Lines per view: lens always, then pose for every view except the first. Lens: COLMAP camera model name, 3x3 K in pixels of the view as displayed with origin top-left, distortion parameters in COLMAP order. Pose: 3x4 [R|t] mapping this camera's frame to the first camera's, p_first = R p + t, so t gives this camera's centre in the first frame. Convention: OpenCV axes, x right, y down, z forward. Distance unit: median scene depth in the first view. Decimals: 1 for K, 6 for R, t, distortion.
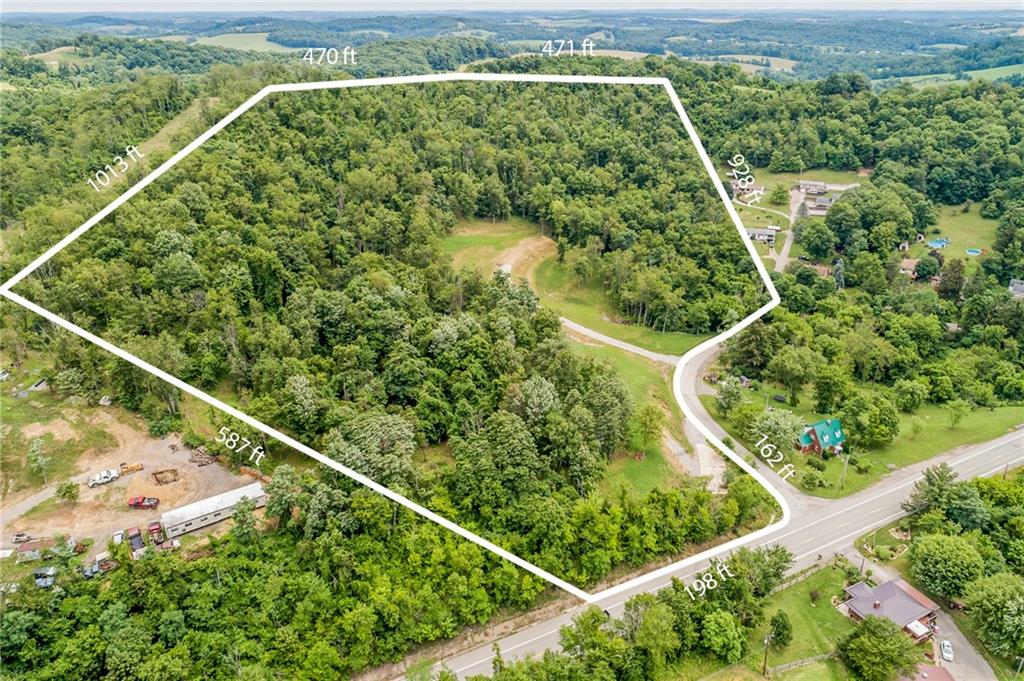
lens RADIAL K [[707.1, 0, 515.8], [0, 707.1, 343.5], [0, 0, 1]] dist [-0.017220, 0.015372]
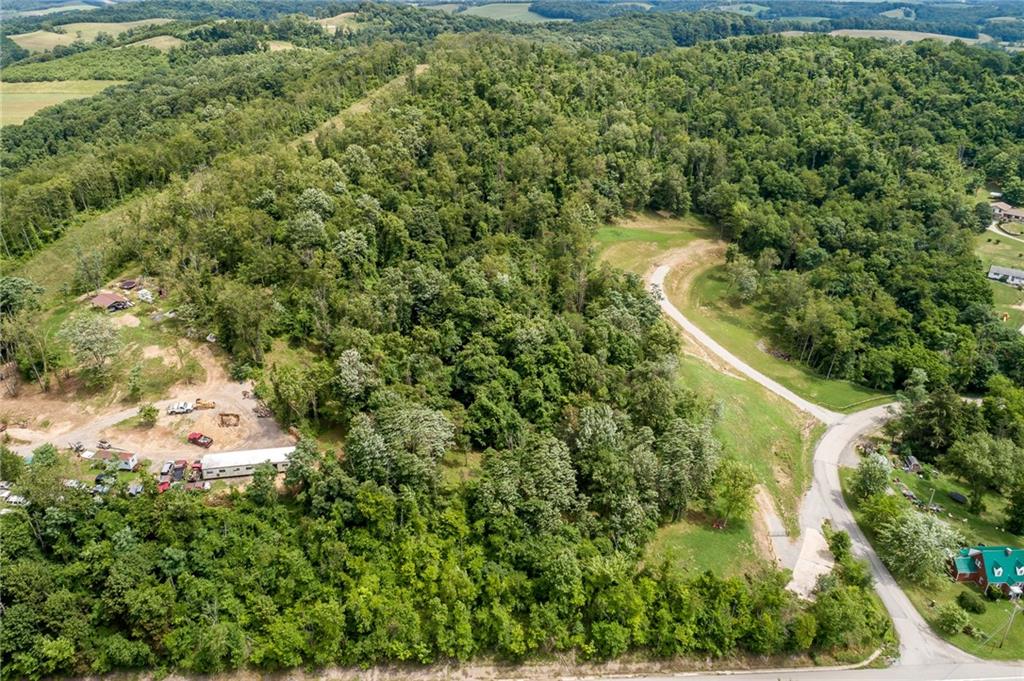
lens RADIAL K [[707.1, 0, 500.0], [0, 707.1, 318.7], [0, 0, 1]] dist [-0.017220, 0.015372]
pose [[0.912226, 0.180586, -0.367739, 0.186669], [-0.178971, 0.983089, 0.038807, -0.058515], [0.368528, 0.030414, 0.929119, 0.120386]]
